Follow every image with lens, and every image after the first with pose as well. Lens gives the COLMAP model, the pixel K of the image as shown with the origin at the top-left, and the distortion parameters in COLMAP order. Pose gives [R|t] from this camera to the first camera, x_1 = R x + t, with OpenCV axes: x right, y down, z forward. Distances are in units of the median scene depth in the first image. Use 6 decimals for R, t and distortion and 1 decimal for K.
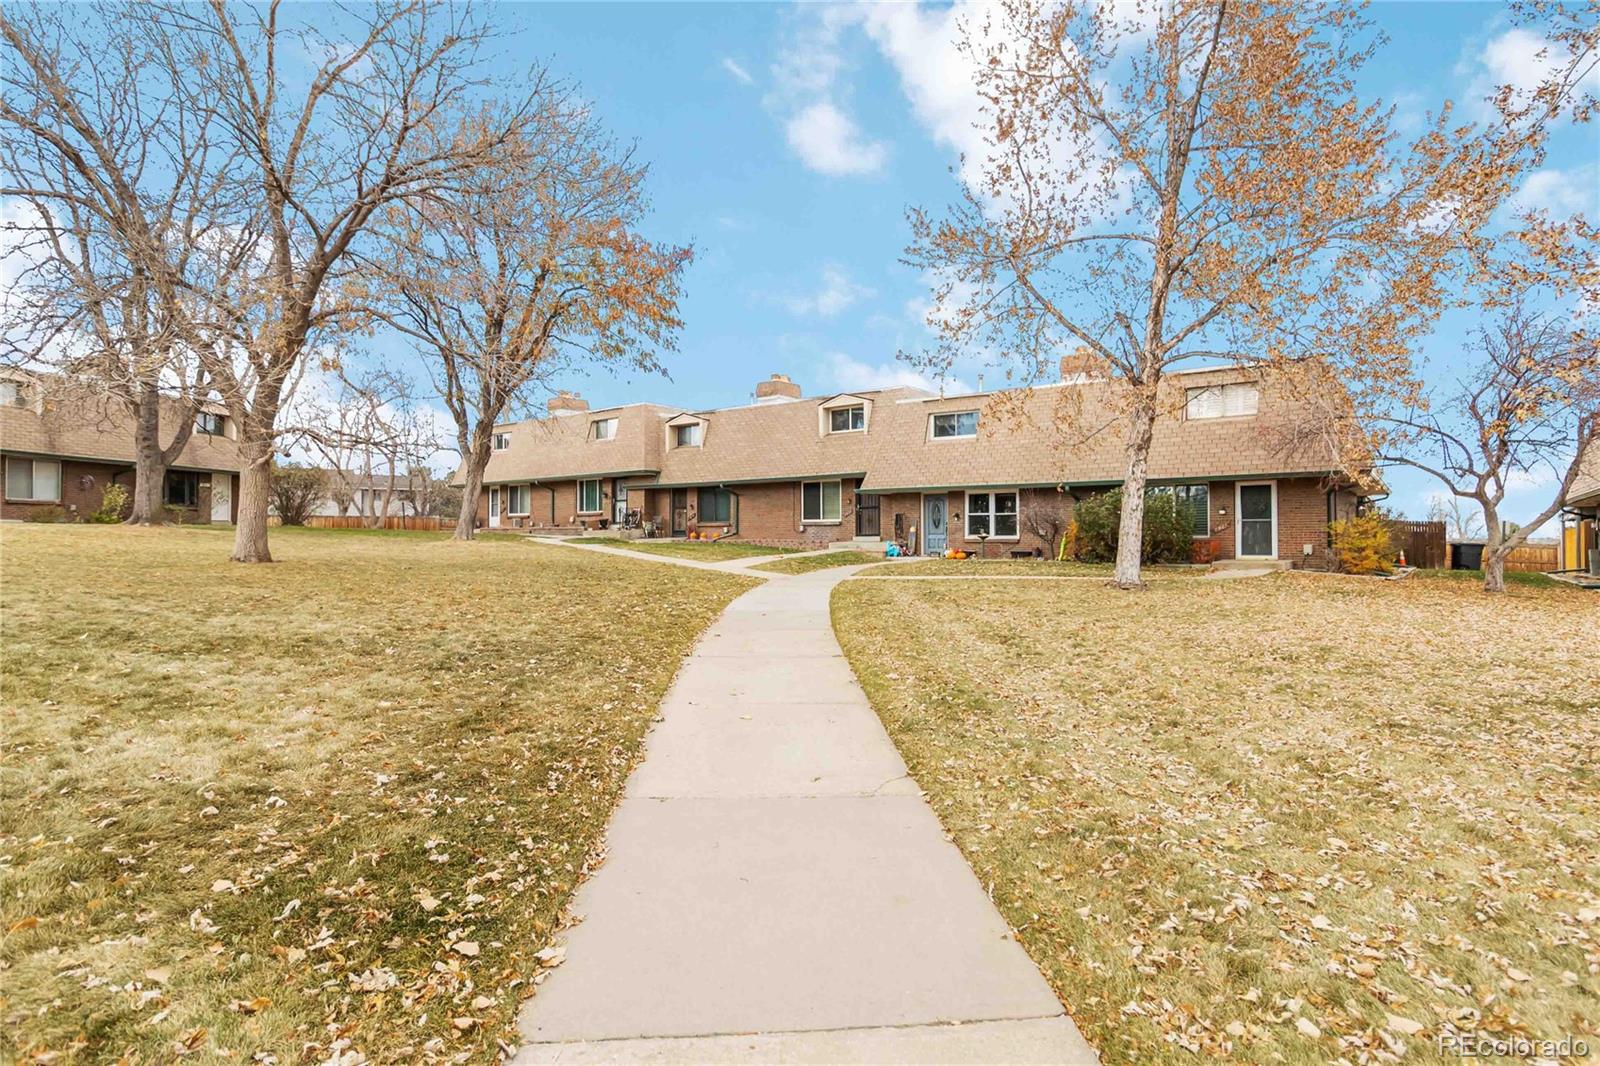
lens RADIAL K [[829.3, 0, 805.6], [0, 829.3, 535.1], [0, 0, 1]] dist [0.000309, 0.000080]
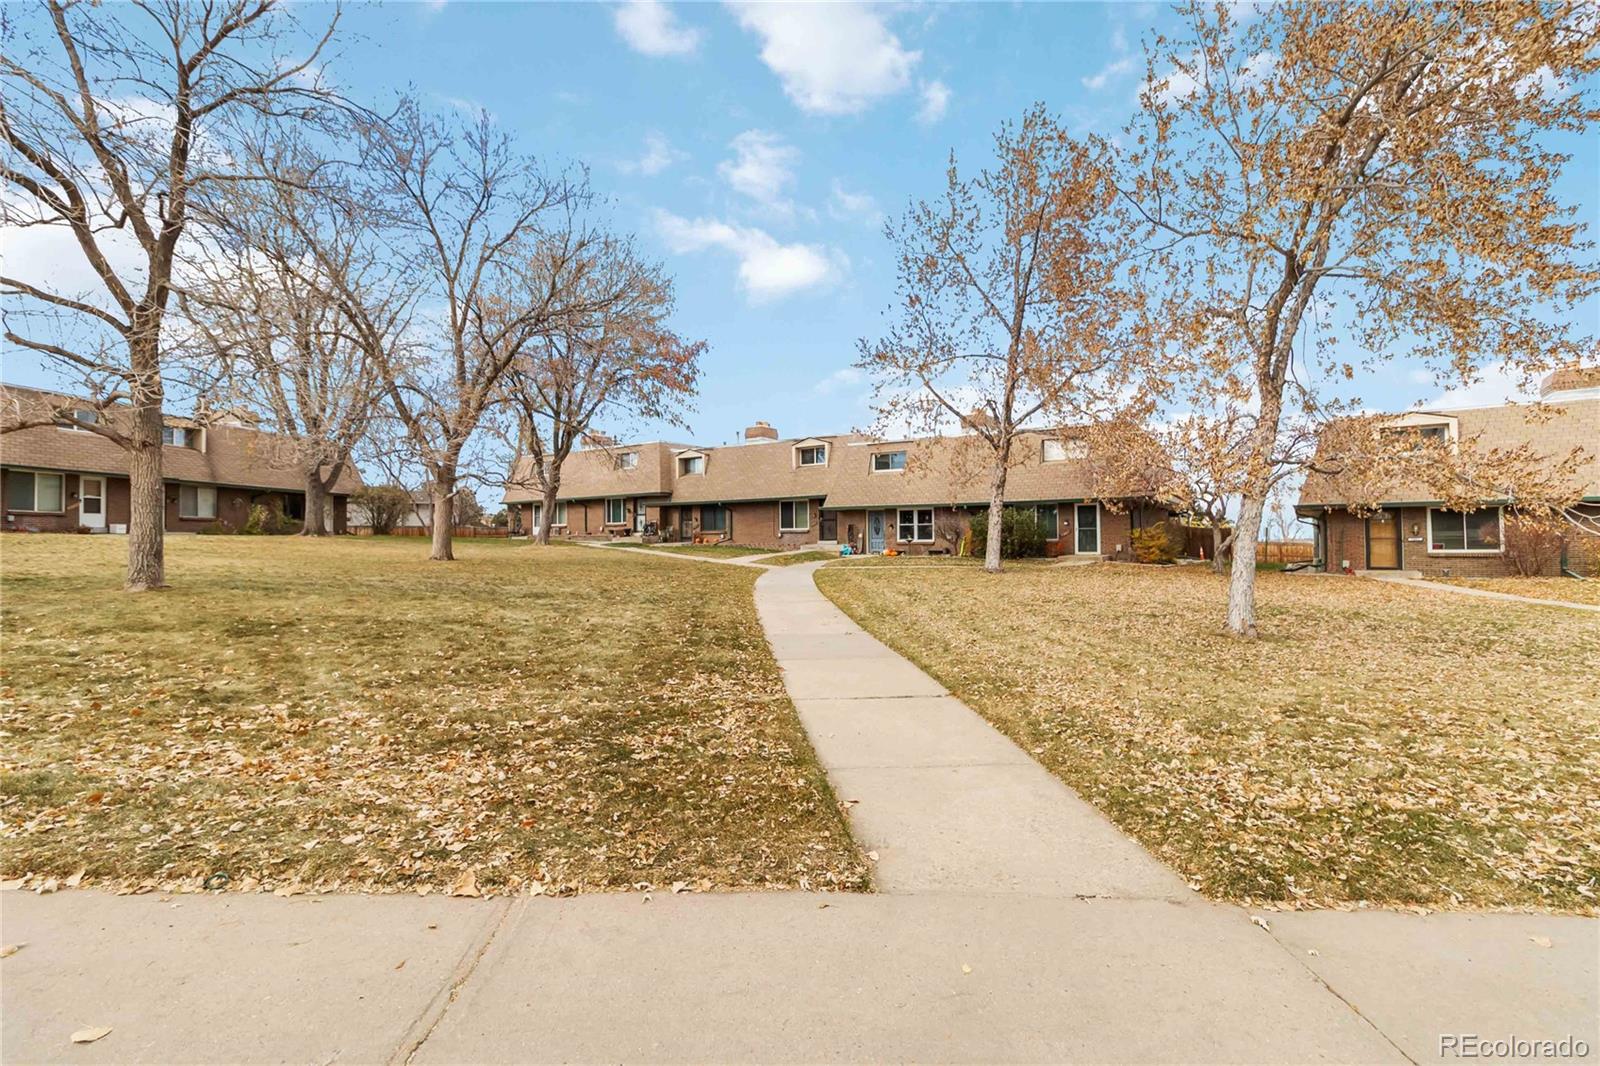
lens RADIAL K [[739.4, 0, 795.0], [0, 739.4, 534.5], [0, 0, 1]] dist [0.003781, 0.000382]
pose [[0.999080, -0.006076, 0.042447, -0.036500], [0.006334, 0.999962, -0.005948, -0.002029], [-0.042409, 0.006212, 0.999081, -0.258289]]
